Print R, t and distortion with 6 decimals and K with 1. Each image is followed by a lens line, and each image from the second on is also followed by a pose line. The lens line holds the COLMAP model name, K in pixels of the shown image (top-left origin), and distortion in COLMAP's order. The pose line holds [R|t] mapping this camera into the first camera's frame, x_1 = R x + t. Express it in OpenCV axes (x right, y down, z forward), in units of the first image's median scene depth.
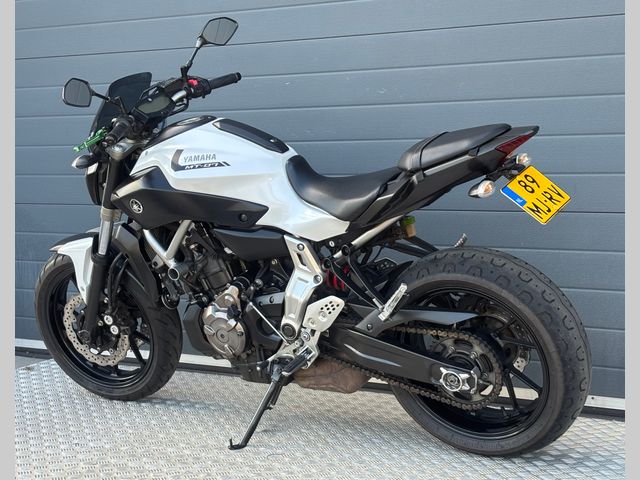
lens RADIAL K [[1142.9, 0, 292.1], [0, 1142.9, 240.3], [0, 0, 1]] dist [0.133174, 0.000000]
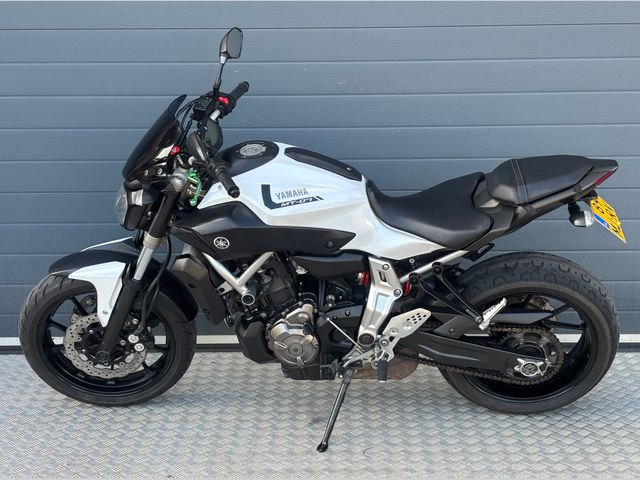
lens RADIAL K [[1094.7, 0, 320.6], [0, 1094.7, 243.8], [0, 0, 1]] dist [0.106312, 0.000000]
pose [[0.862588, -0.132817, 0.488161, -0.542785], [0.038911, 0.979483, 0.197736, -0.220584], [-0.504408, -0.151570, 0.850058, 0.143655]]
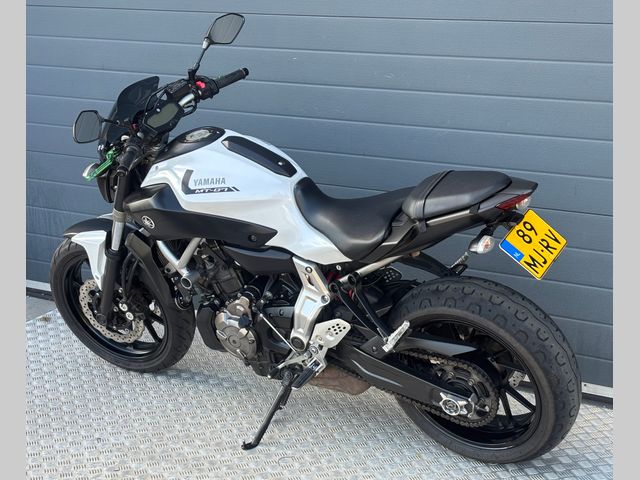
lens RADIAL K [[1180.0, 0, 321.1], [0, 1180.0, 239.9], [0, 0, 1]] dist [0.150058, 0.000000]
pose [[0.999884, -0.005023, 0.014392, 0.003447], [0.002285, 0.982870, 0.184285, -0.214194], [-0.015071, -0.184230, 0.982768, -0.047908]]
